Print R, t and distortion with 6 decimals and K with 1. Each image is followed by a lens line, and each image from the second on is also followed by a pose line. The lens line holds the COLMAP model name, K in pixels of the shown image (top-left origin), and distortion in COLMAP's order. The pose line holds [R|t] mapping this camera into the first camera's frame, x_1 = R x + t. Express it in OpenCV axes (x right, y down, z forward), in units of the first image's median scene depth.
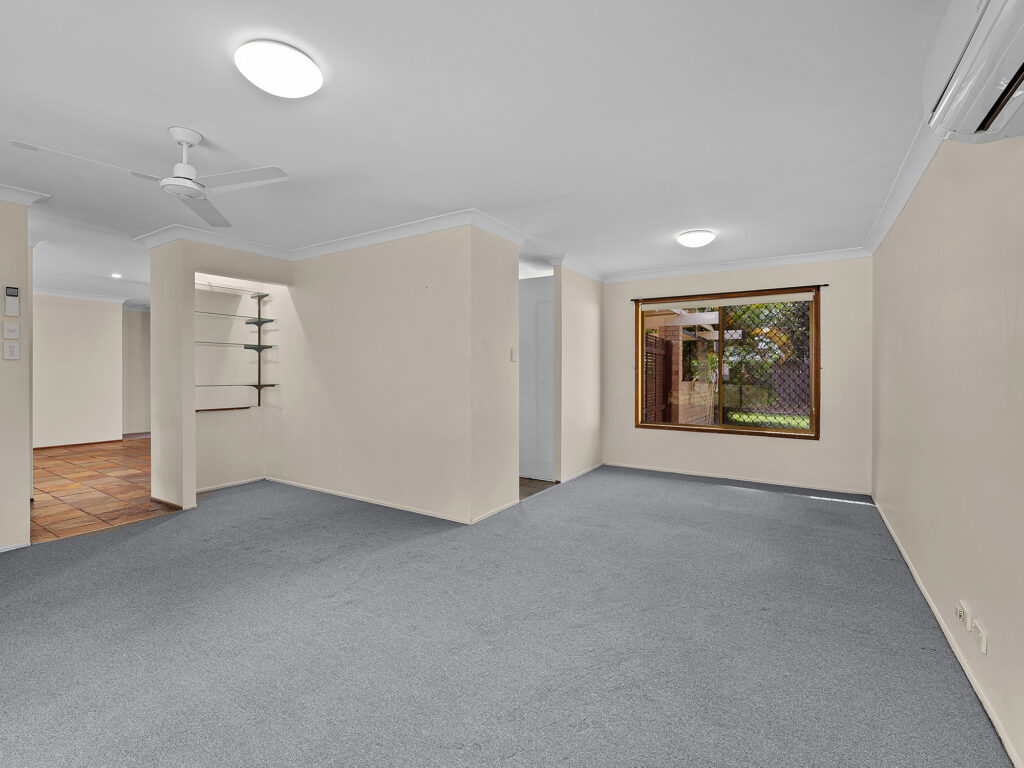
lens RADIAL K [[460.1, 0, 508.7], [0, 460.1, 377.6], [0, 0, 1]] dist [-0.002675, -0.000316]
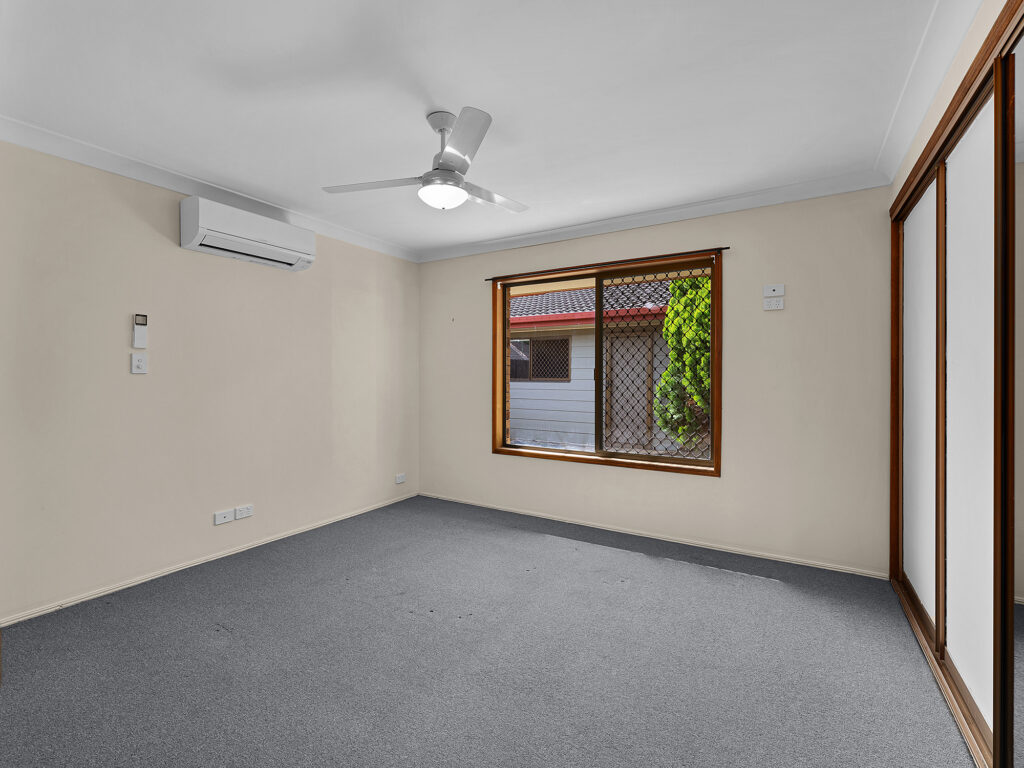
lens RADIAL K [[460.1, 0, 506.1], [0, 460.1, 382.9], [0, 0, 1]] dist [-0.002675, -0.000316]
pose [[0.999557, -0.008191, 0.028623, 0.264552], [0.008010, 0.999947, 0.006426, -0.007946], [-0.028674, -0.006194, 0.999570, 0.257233]]
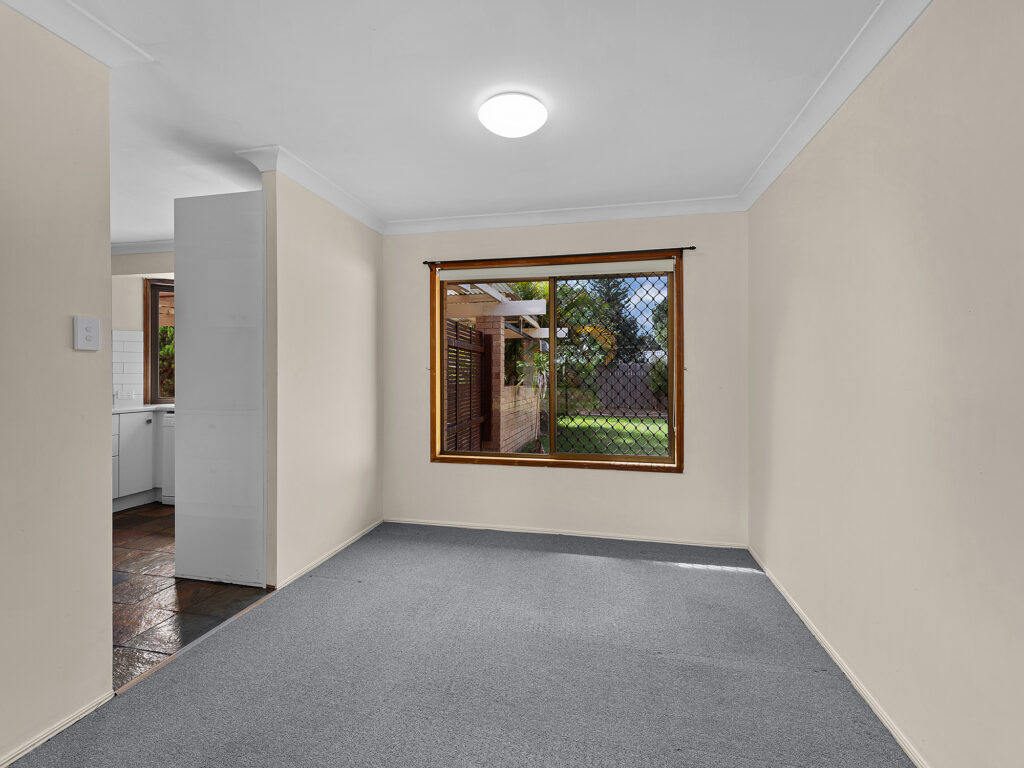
lens RADIAL K [[460.1, 0, 517.1], [0, 460.1, 384.9], [0, 0, 1]] dist [-0.002675, -0.000316]
pose [[0.931099, -0.011099, 0.364597, 0.148711], [0.007250, 0.999903, 0.011924, -0.005218], [-0.364694, -0.008459, 0.931089, 0.347316]]
